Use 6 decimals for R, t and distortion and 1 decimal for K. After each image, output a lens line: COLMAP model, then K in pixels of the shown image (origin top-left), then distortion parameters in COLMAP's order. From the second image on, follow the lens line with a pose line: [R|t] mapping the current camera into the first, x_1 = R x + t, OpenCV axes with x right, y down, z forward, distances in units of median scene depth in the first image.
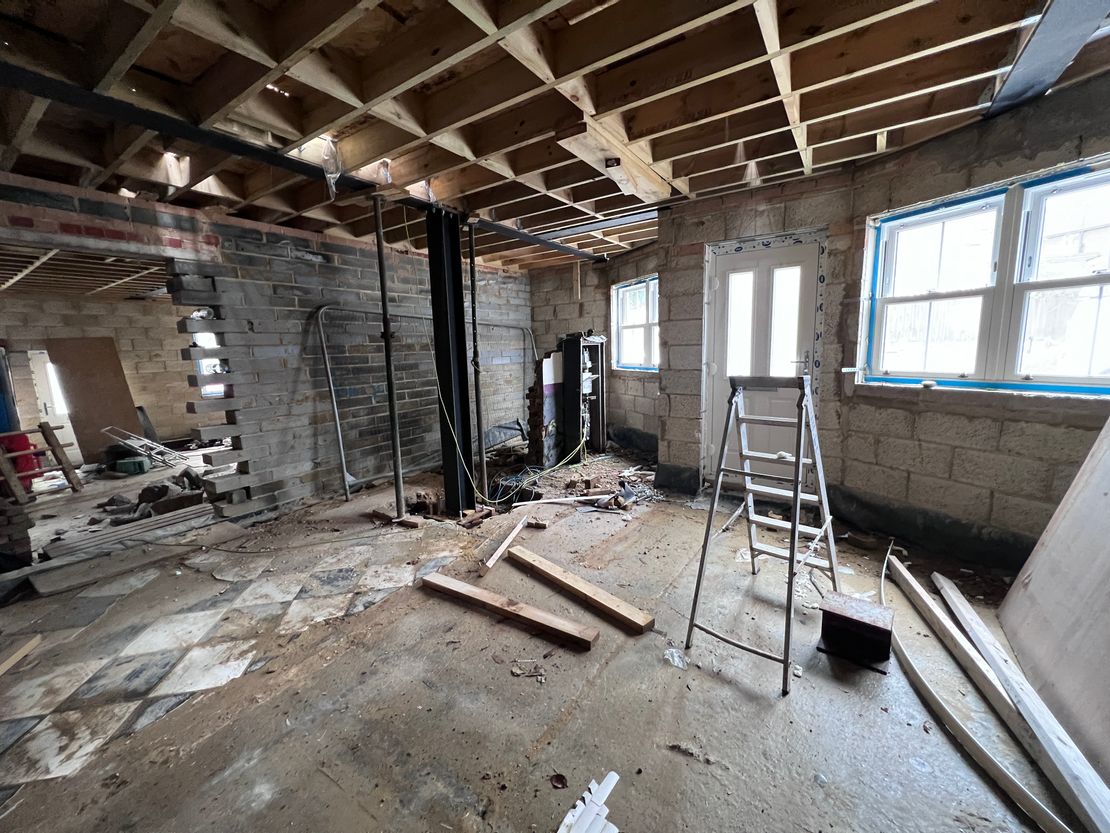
lens RADIAL K [[445.8, 0, 551.9], [0, 445.8, 412.4], [0, 0, 1]] dist [-0.004590, 0.001095]
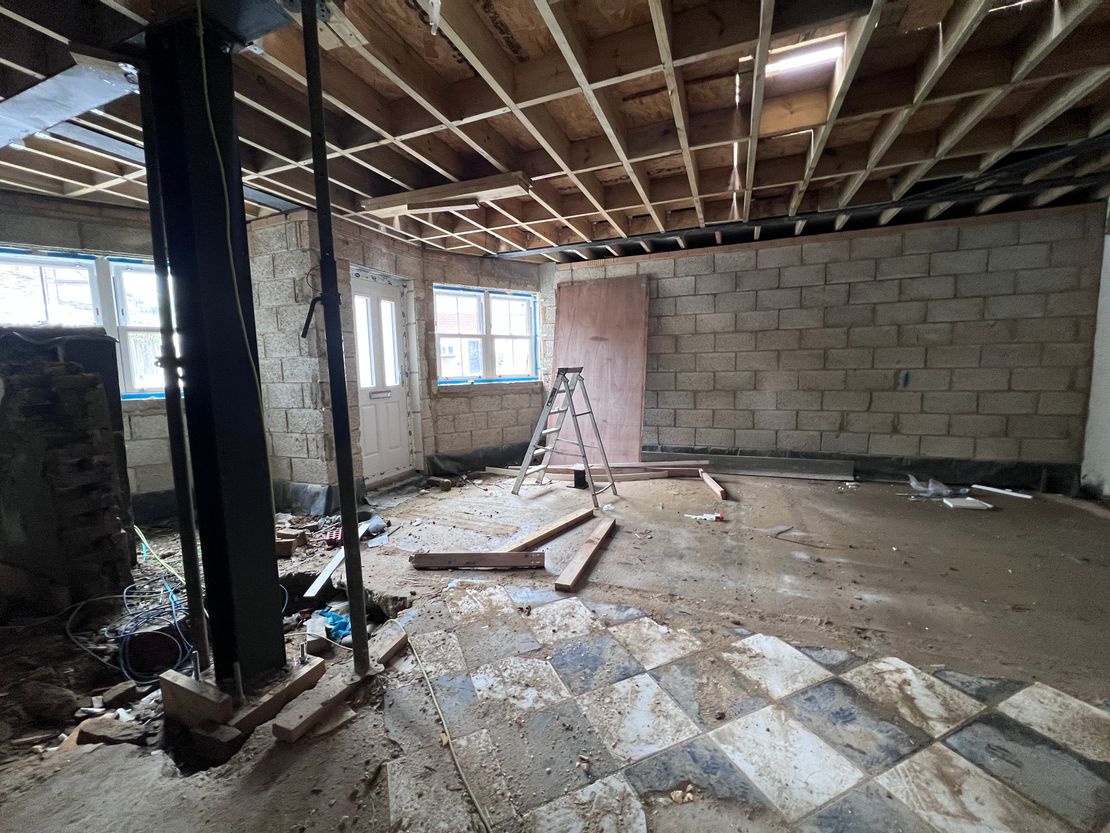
lens RADIAL K [[445.8, 0, 551.5], [0, 445.8, 414.1], [0, 0, 1]] dist [-0.004590, 0.001095]
pose [[-0.211371, -0.068084, 0.975032, -1.053106], [0.171230, 0.979564, 0.105521, -0.071035], [-0.962290, 0.189259, -0.195394, 1.047423]]
